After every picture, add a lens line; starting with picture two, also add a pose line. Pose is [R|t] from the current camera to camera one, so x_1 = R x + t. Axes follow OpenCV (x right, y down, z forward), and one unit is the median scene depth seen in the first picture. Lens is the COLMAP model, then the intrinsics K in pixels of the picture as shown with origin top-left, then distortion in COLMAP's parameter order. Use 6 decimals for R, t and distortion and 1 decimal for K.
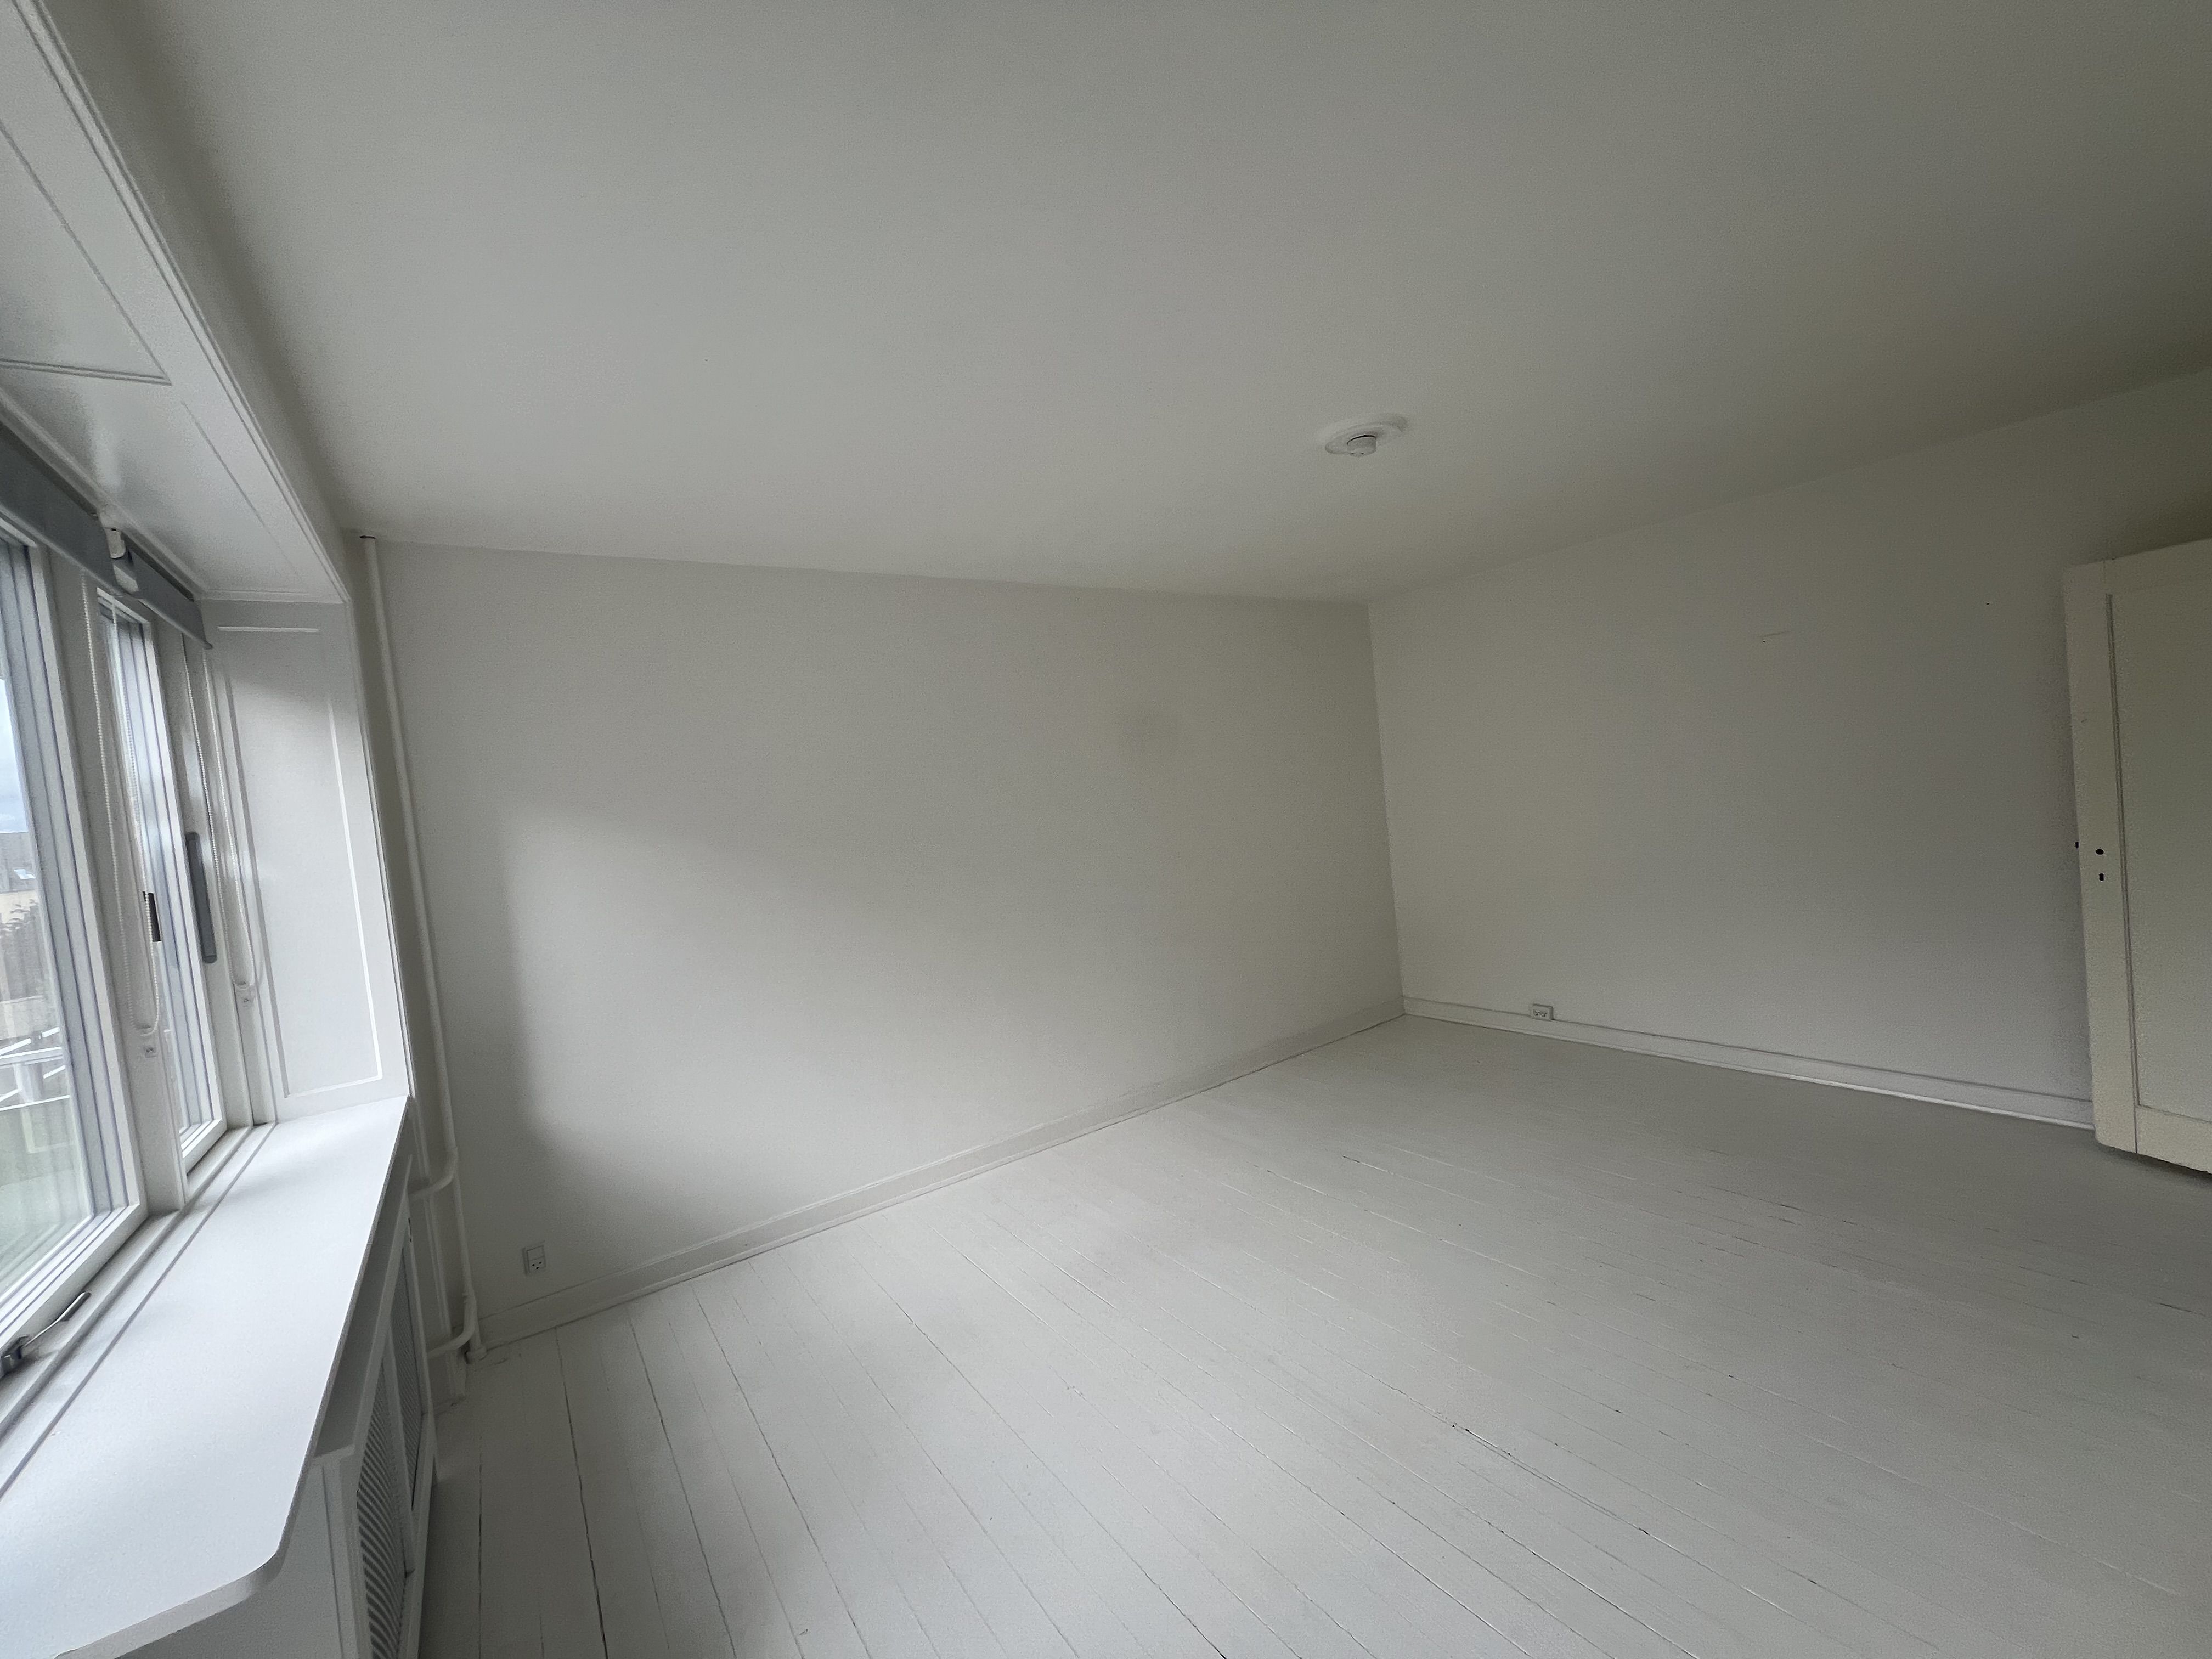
lens RADIAL K [[885.5, 0, 1106.0], [0, 885.5, 830.4], [0, 0, 1]] dist [-0.001292, 0.000012]
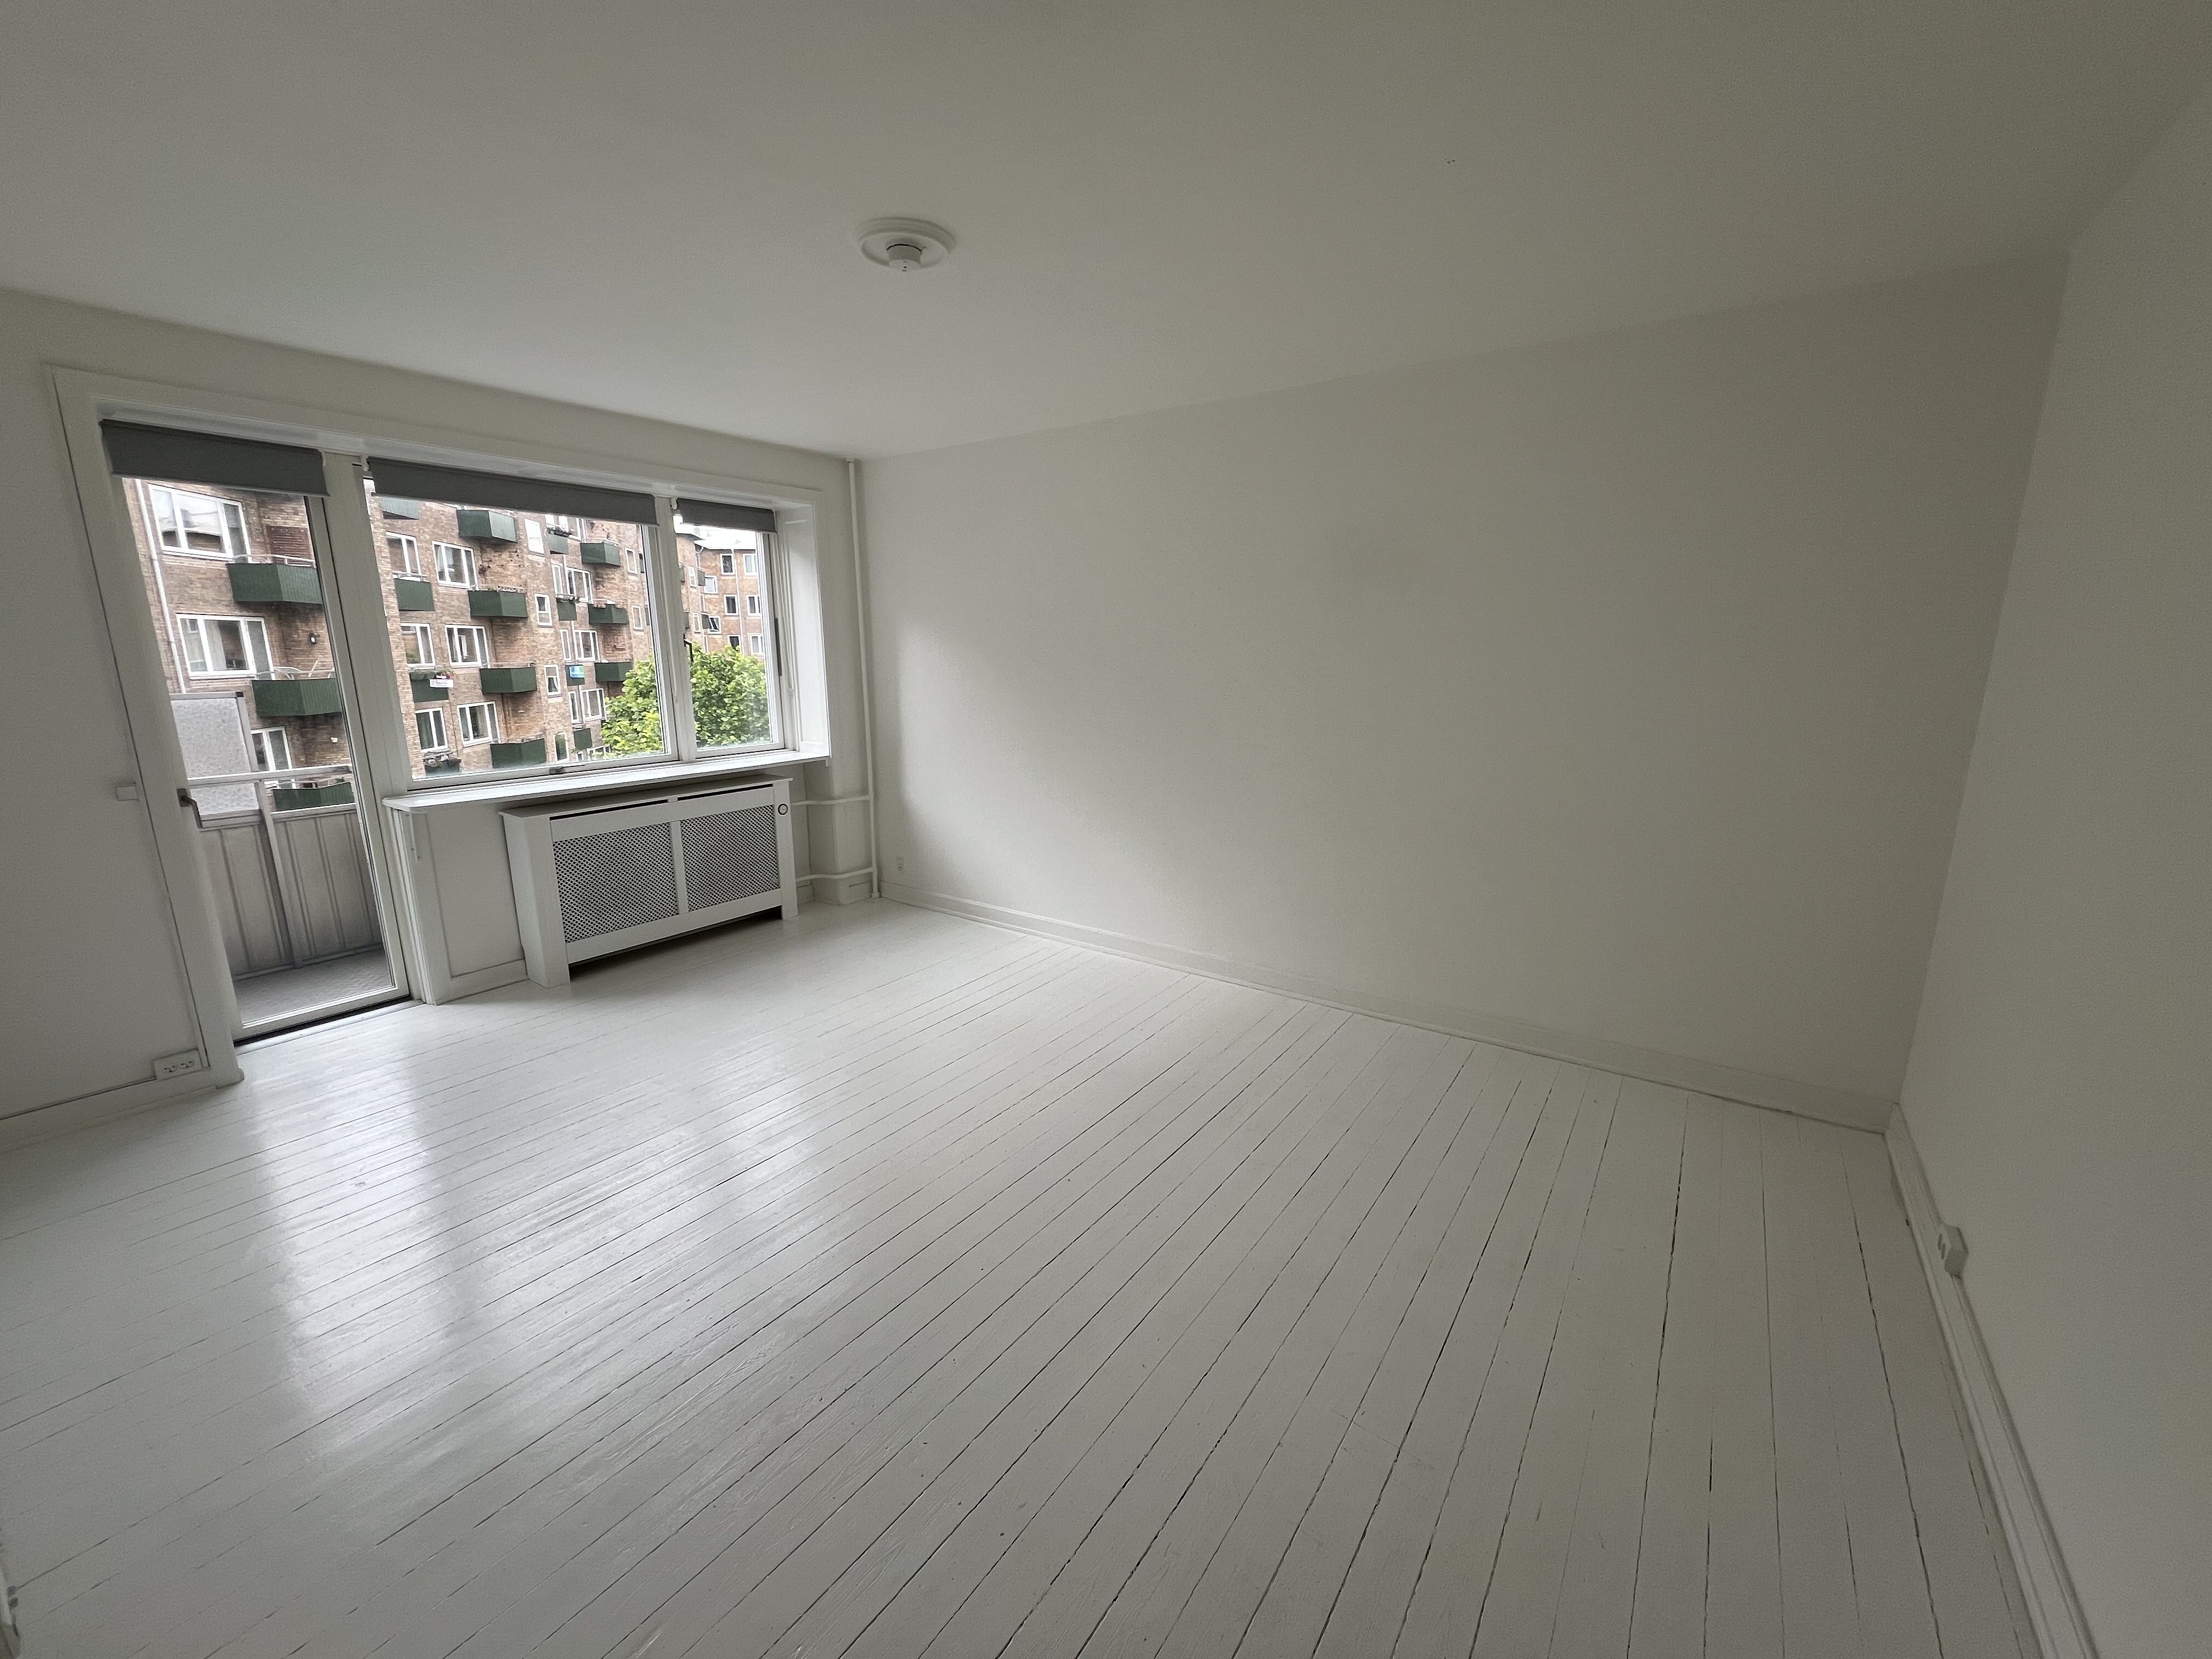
lens RADIAL K [[887.1, 0, 1101.9], [0, 887.1, 826.3], [0, 0, 1]] dist [0.000017, 0.000201]
pose [[0.323204, 0.285136, -0.902351, 1.159499], [-0.074022, 0.958223, 0.276278, -0.138506], [0.943430, -0.022500, 0.330808, 0.790202]]
